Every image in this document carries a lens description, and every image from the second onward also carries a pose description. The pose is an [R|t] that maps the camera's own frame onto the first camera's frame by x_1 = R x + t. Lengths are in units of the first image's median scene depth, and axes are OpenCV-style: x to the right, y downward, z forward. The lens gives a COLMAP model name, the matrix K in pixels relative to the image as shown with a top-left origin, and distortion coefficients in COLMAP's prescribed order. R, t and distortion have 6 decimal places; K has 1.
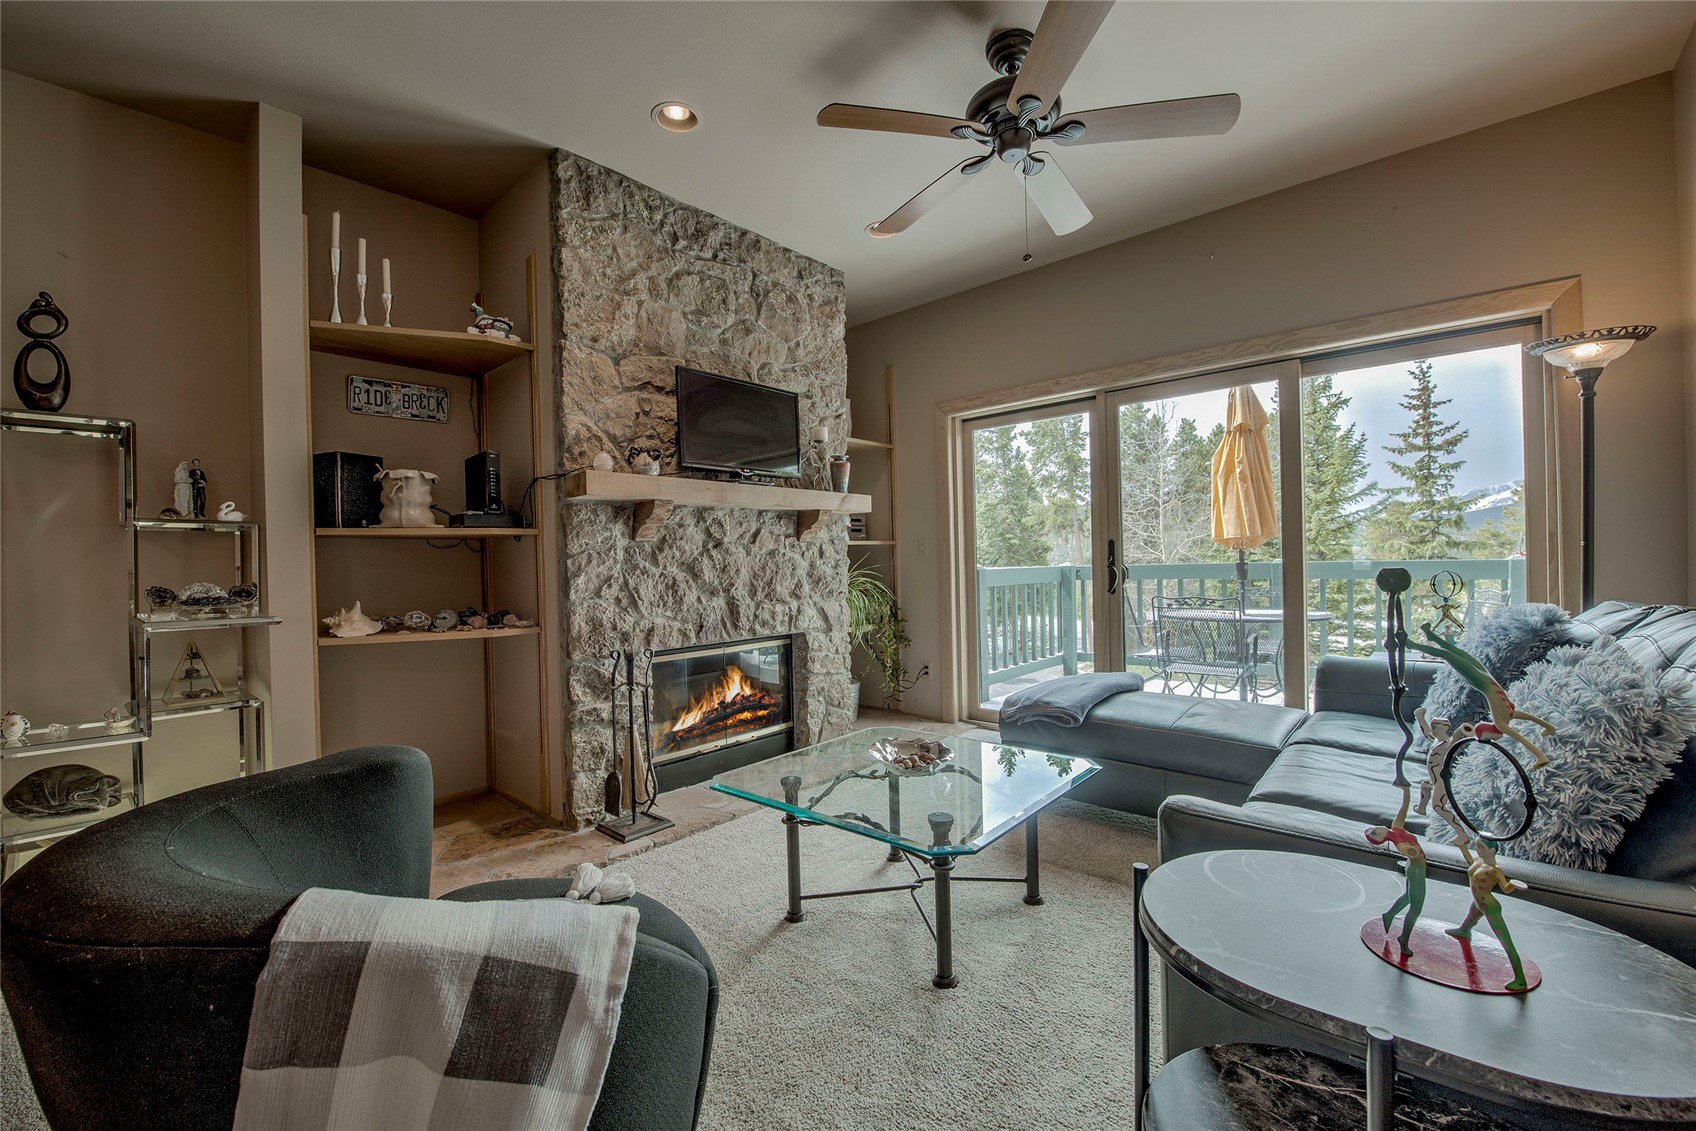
lens RADIAL K [[690.7, 0, 847.9], [0, 690.7, 568.3], [0, 0, 1]] dist [-0.018019, -0.003663]
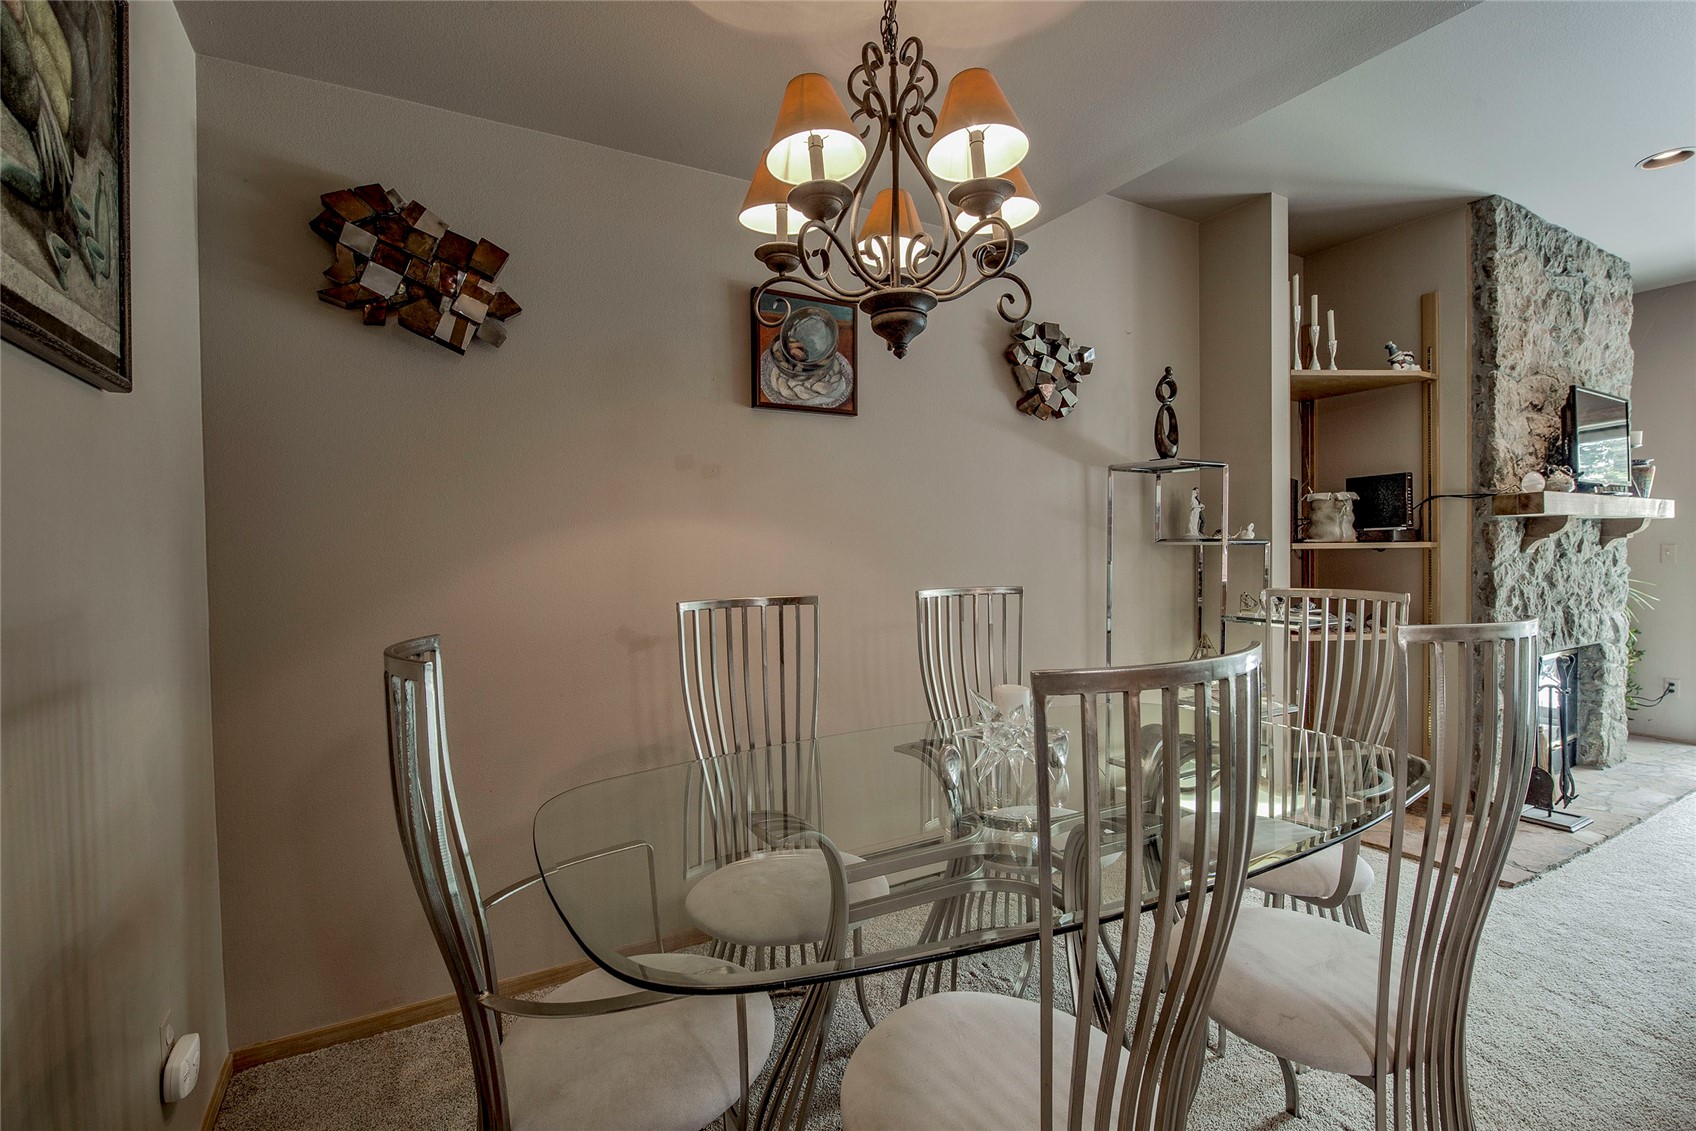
lens RADIAL K [[768.0, 0, 849.2], [0, 768.0, 568.3], [0, 0, 1]] dist [-0.012564, -0.000289]
pose [[0.945450, 0.016445, -0.325351, -0.826849], [-0.011137, 0.999773, 0.018171, -0.023297], [0.325576, -0.013556, 0.945419, -0.408785]]
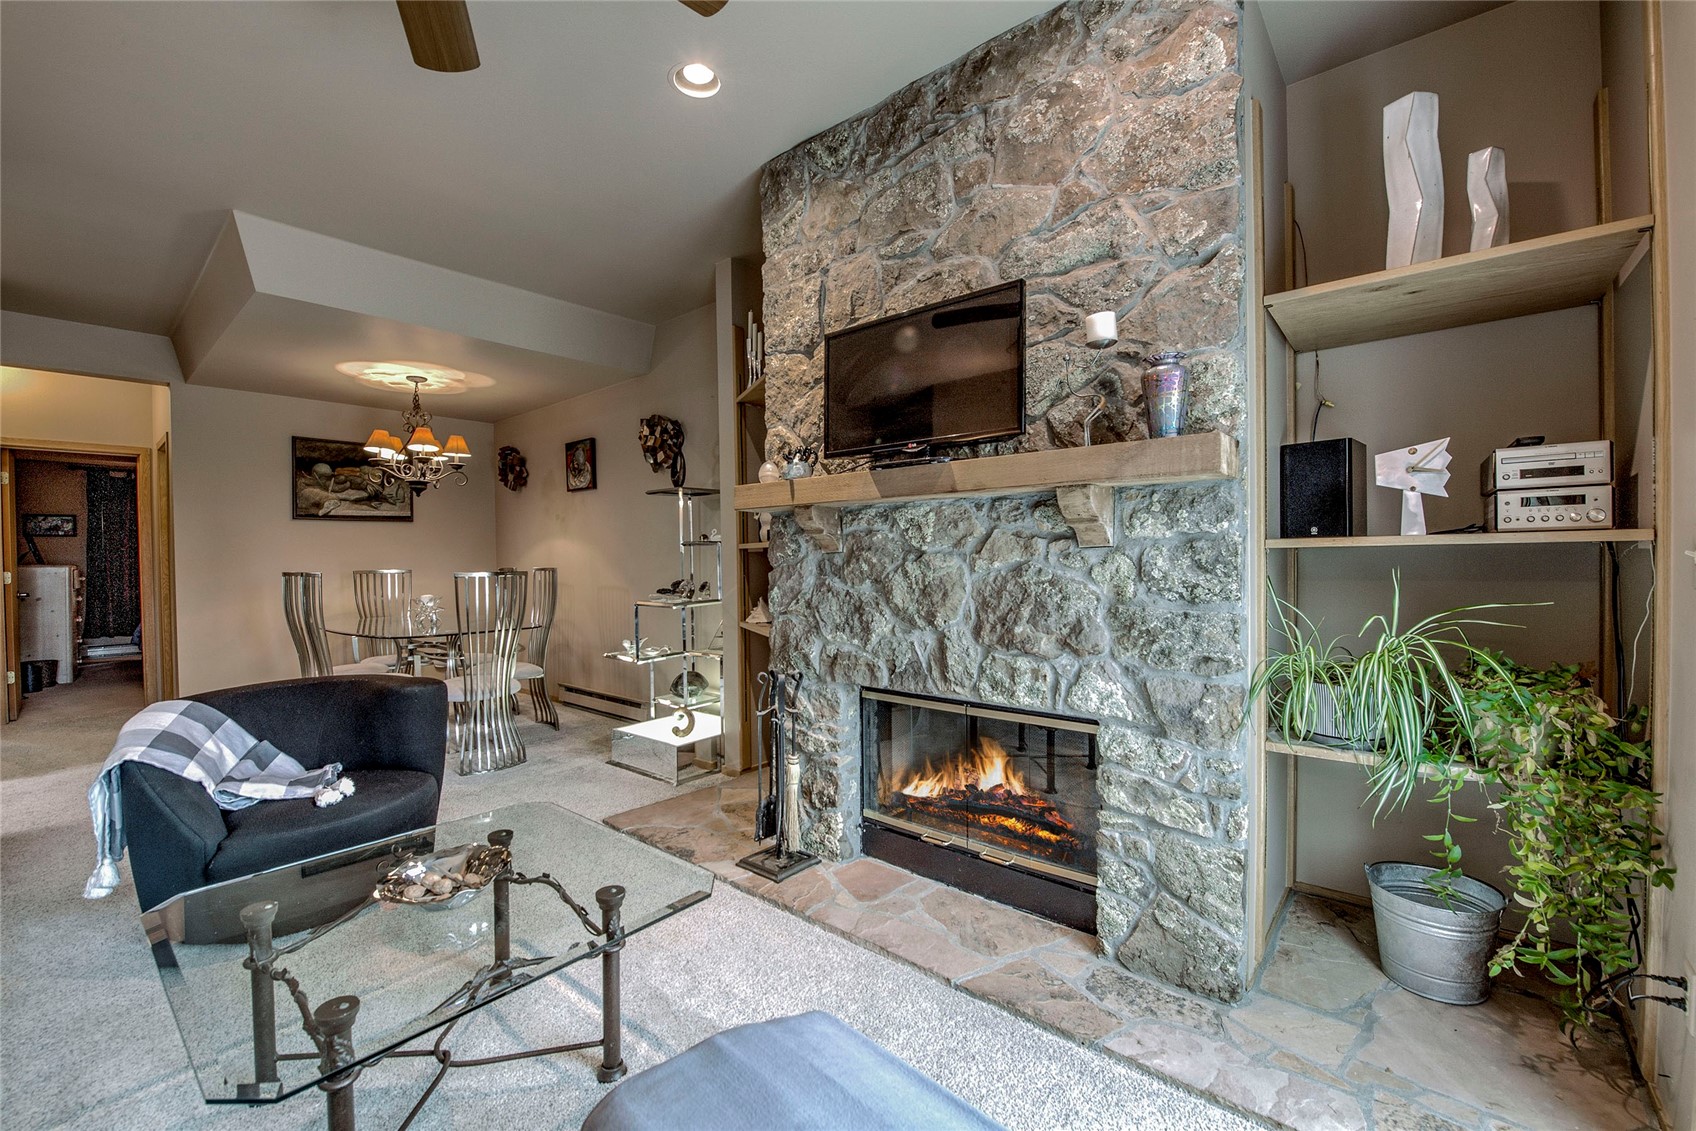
lens RADIAL K [[690.7, 0, 847.9], [0, 690.7, 568.3], [0, 0, 1]] dist [-0.018019, -0.003663]
pose [[0.020771, 0.037049, -0.999098, 0.515874], [-0.002689, 0.999312, 0.037001, -0.047598], [0.999781, 0.001918, 0.020856, 0.920026]]
